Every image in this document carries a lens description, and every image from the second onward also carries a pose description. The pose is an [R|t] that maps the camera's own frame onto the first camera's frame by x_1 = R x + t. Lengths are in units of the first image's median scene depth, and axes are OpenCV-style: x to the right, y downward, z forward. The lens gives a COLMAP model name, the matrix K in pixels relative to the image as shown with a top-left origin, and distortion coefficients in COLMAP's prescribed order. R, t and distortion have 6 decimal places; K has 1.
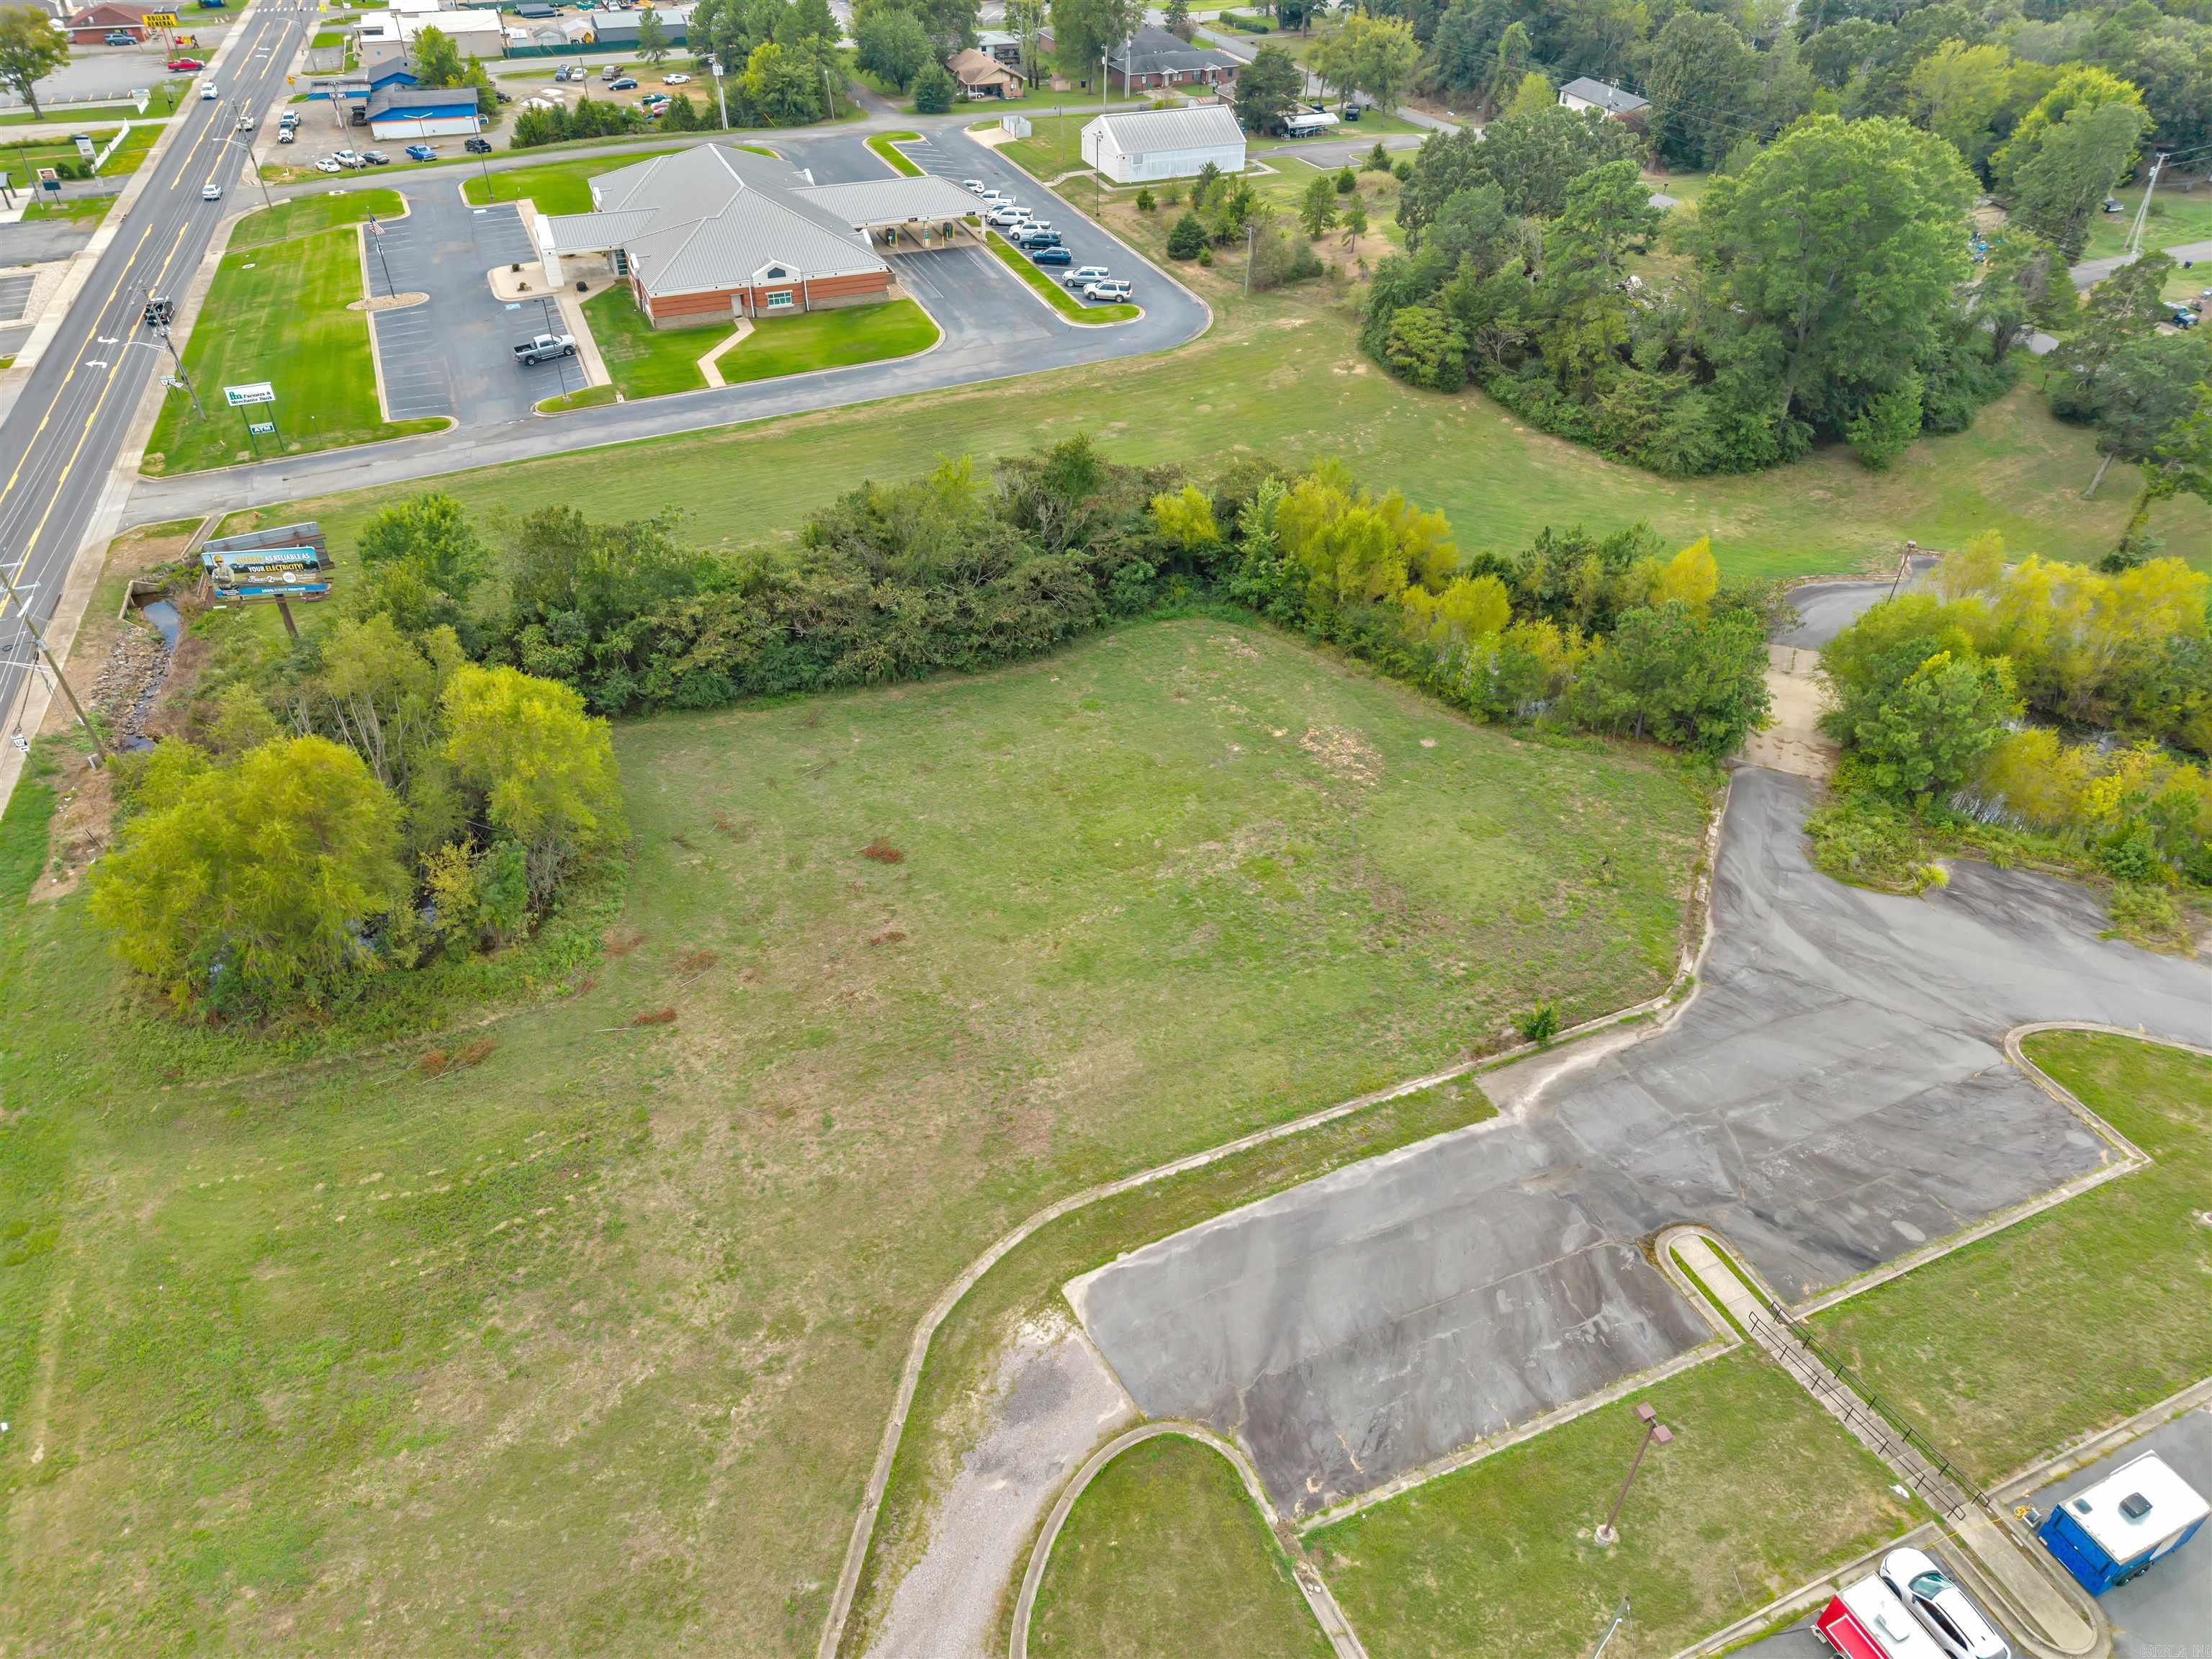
lens RADIAL K [[1474.1, 0, 1114.5], [0, 1474.1, 832.2], [0, 0, 1]] dist [0.033187, -0.037236]
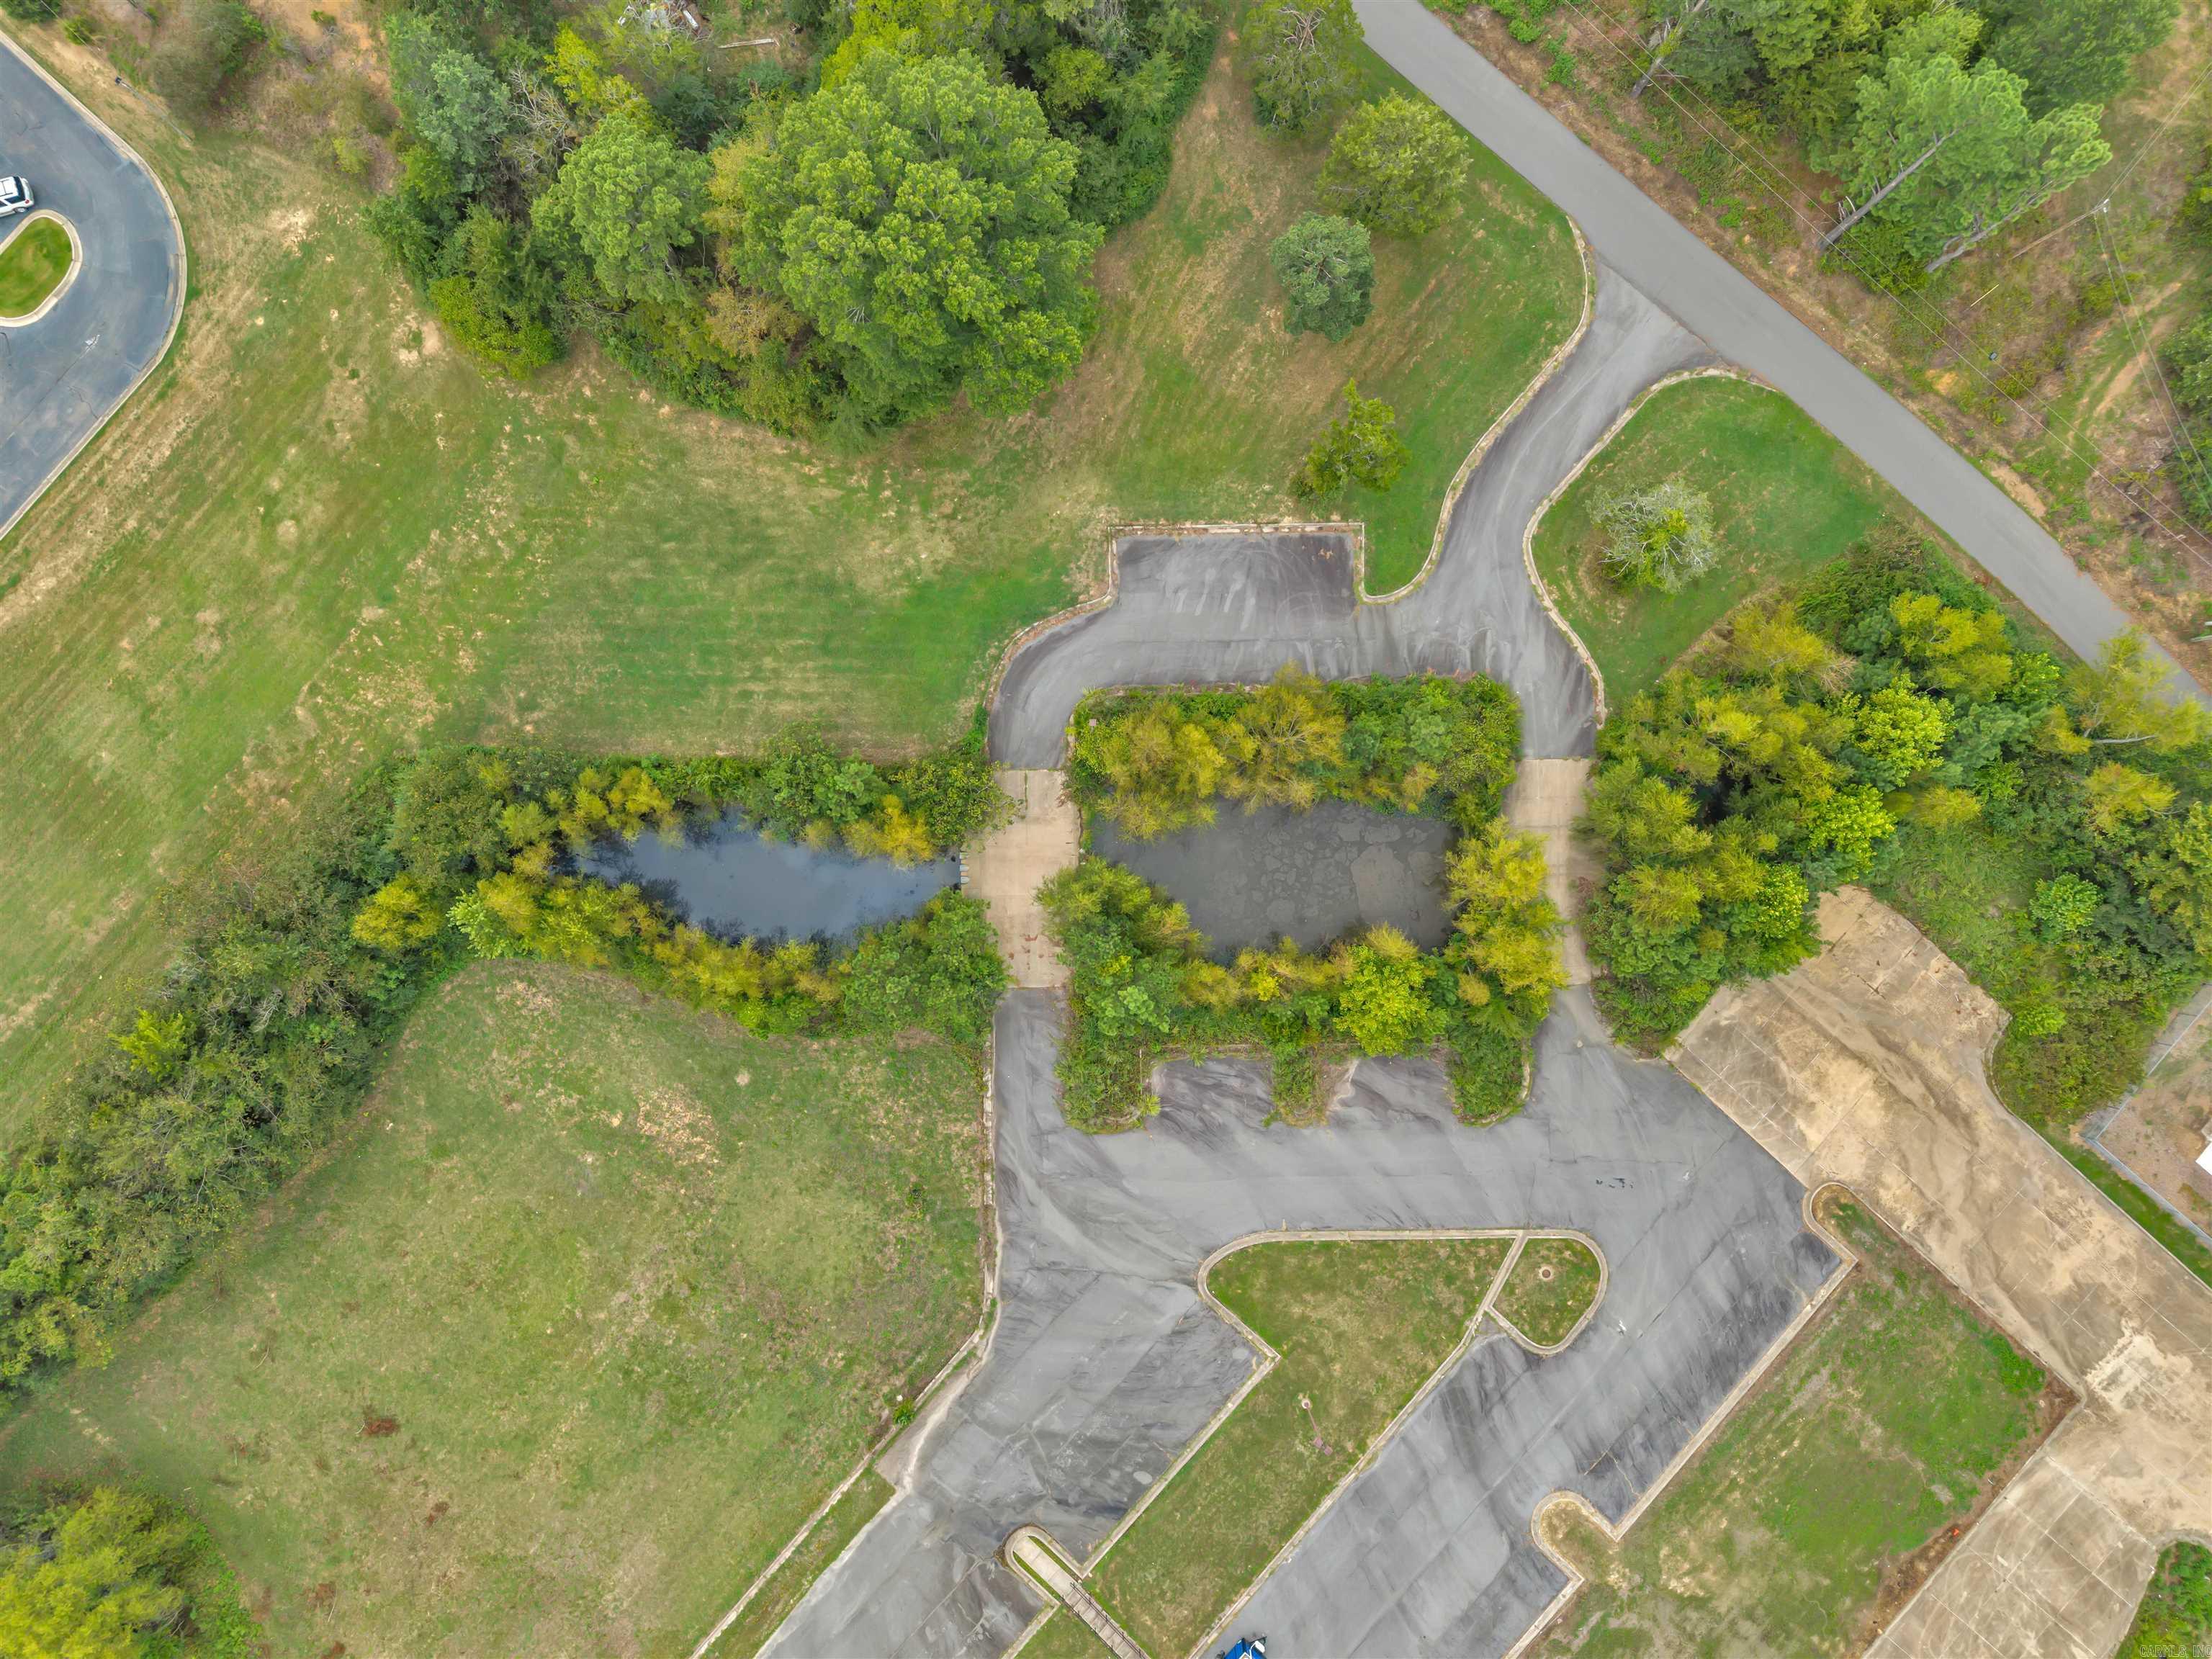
lens RADIAL K [[1482.3, 0, 1114.3], [0, 1482.3, 825.8], [0, 0, 1]] dist [0.015767, -0.008538]
pose [[0.909804, -0.415010, 0.004720, 0.492367], [0.253413, 0.564478, 0.785587, -0.890455], [-0.328691, -0.713534, 0.618733, 0.311721]]
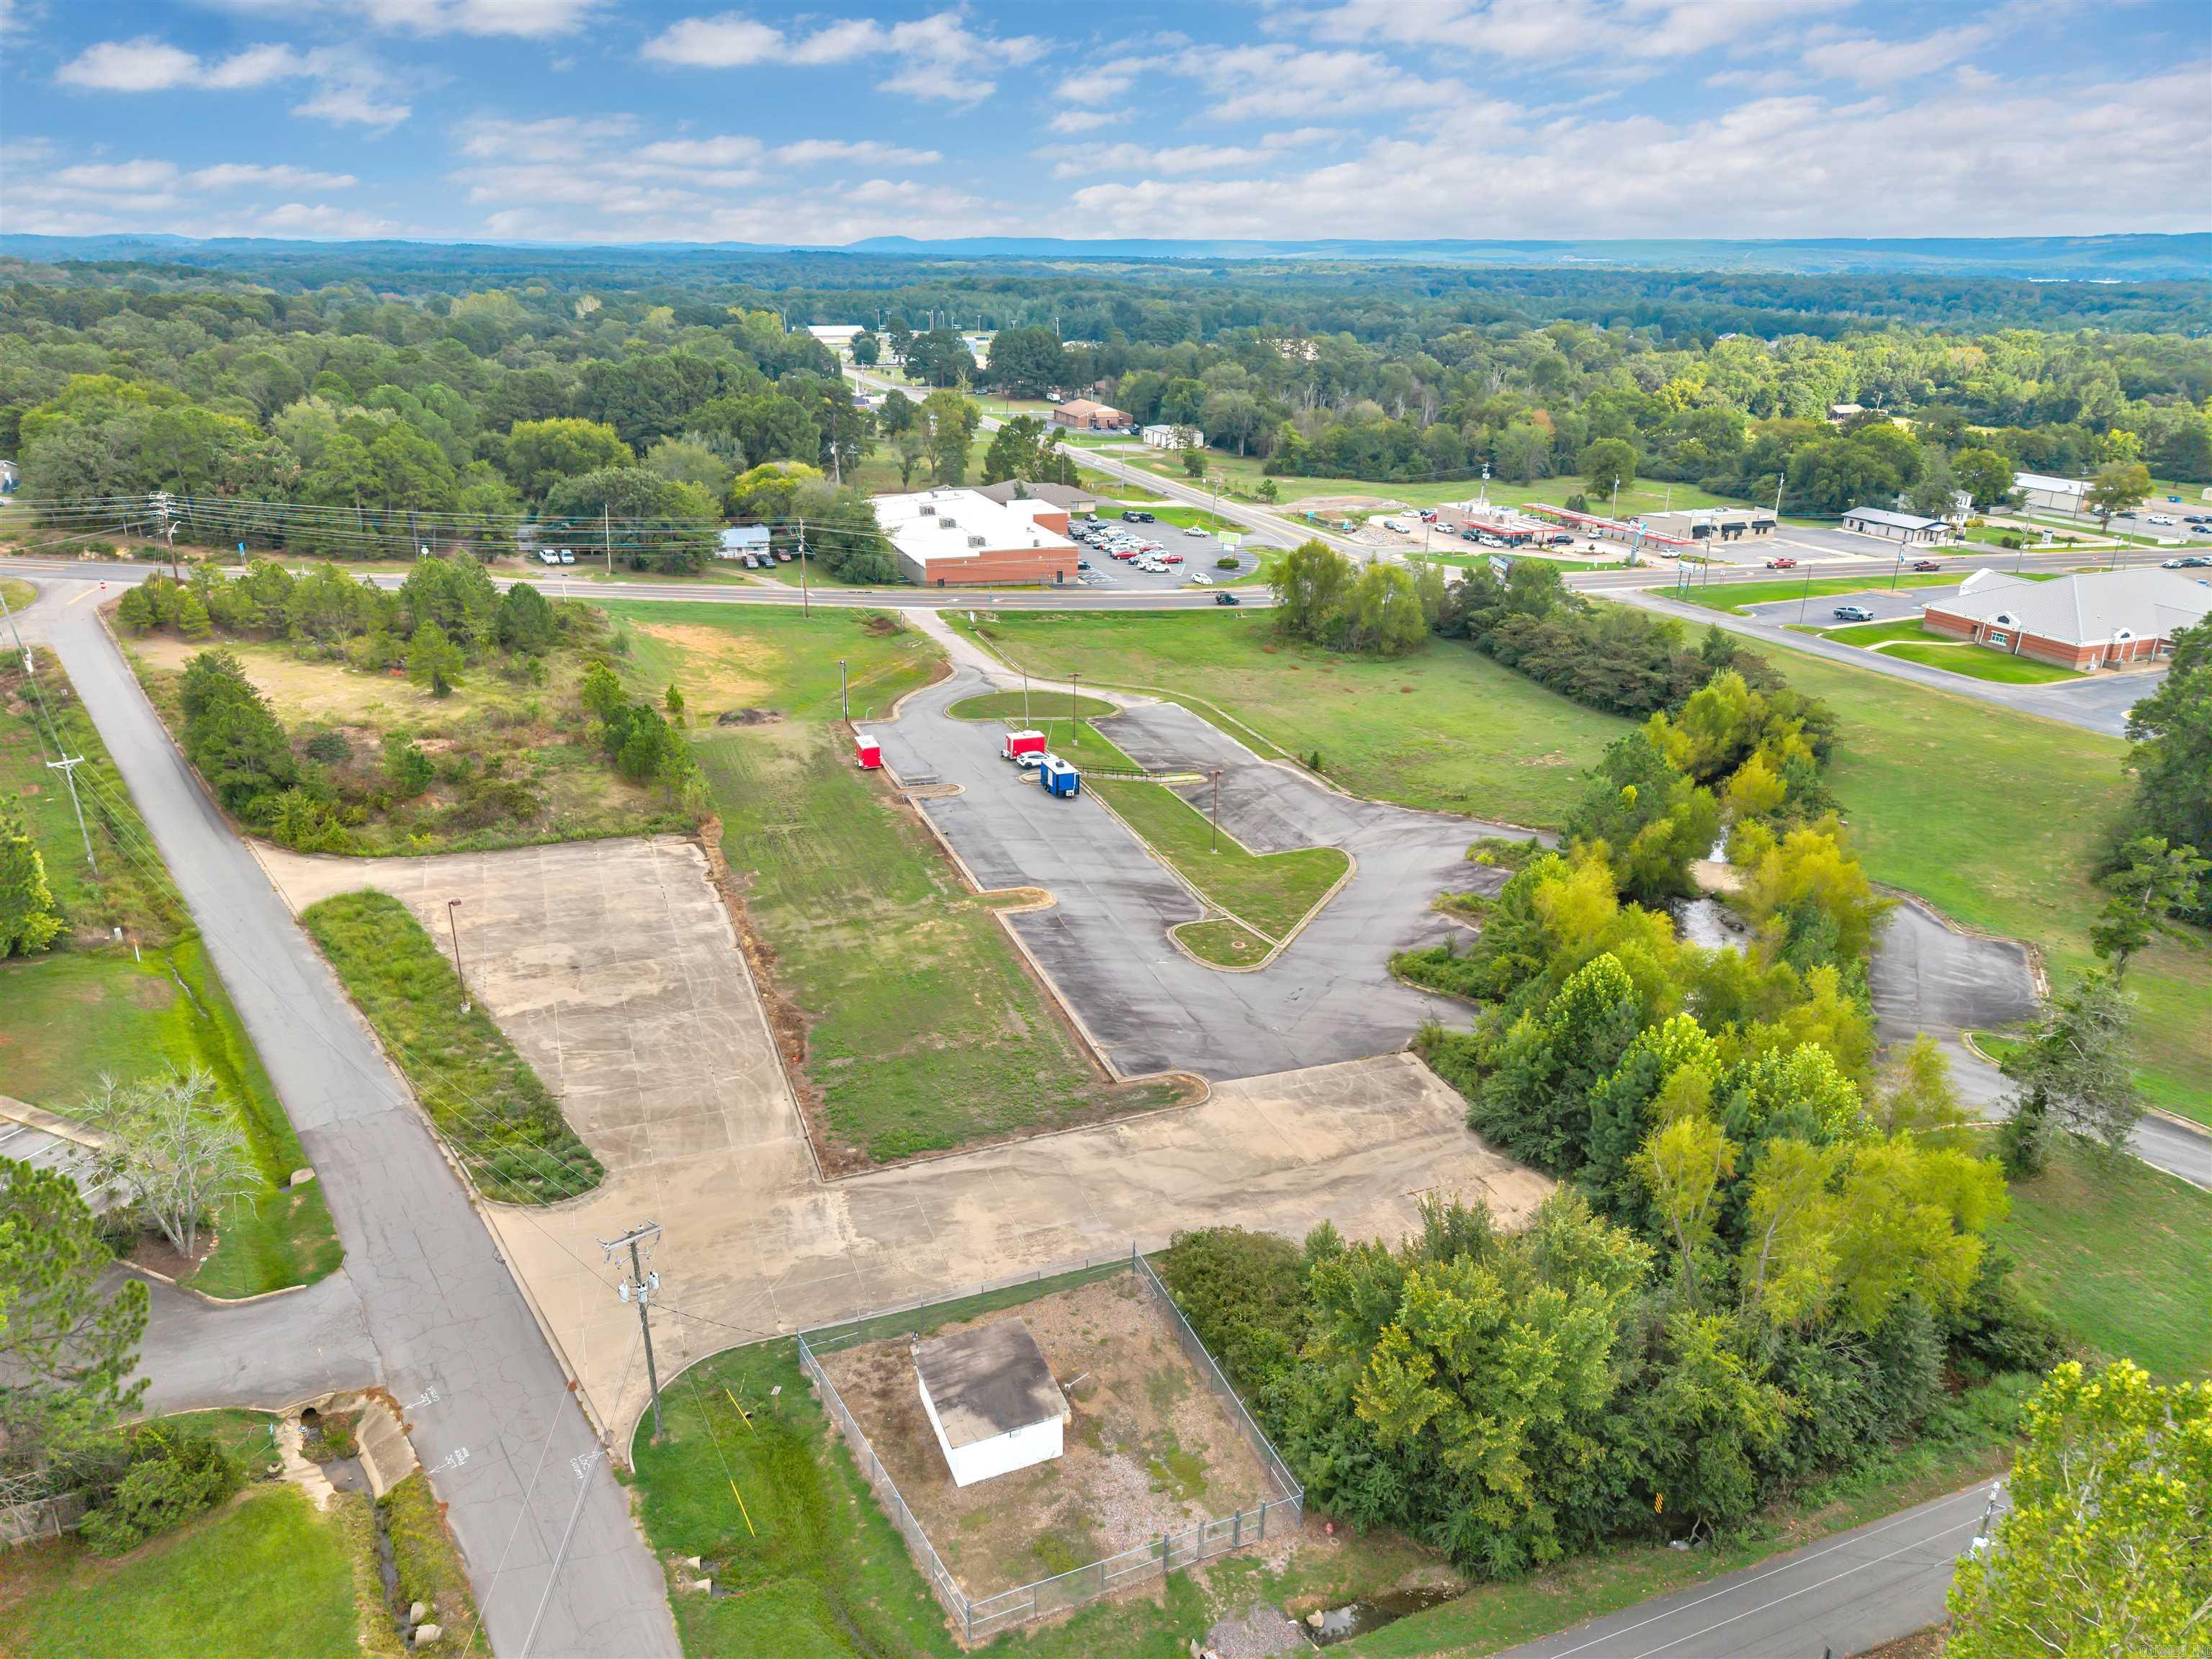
lens RADIAL K [[1474.1, 0, 1114.5], [0, 1474.1, 832.2], [0, 0, 1]] dist [0.033187, -0.037236]
pose [[-0.035278, 0.346196, -0.937499, 1.602715], [-0.634693, 0.716851, 0.288599, -0.153512], [0.771959, 0.605205, 0.194439, 0.301110]]
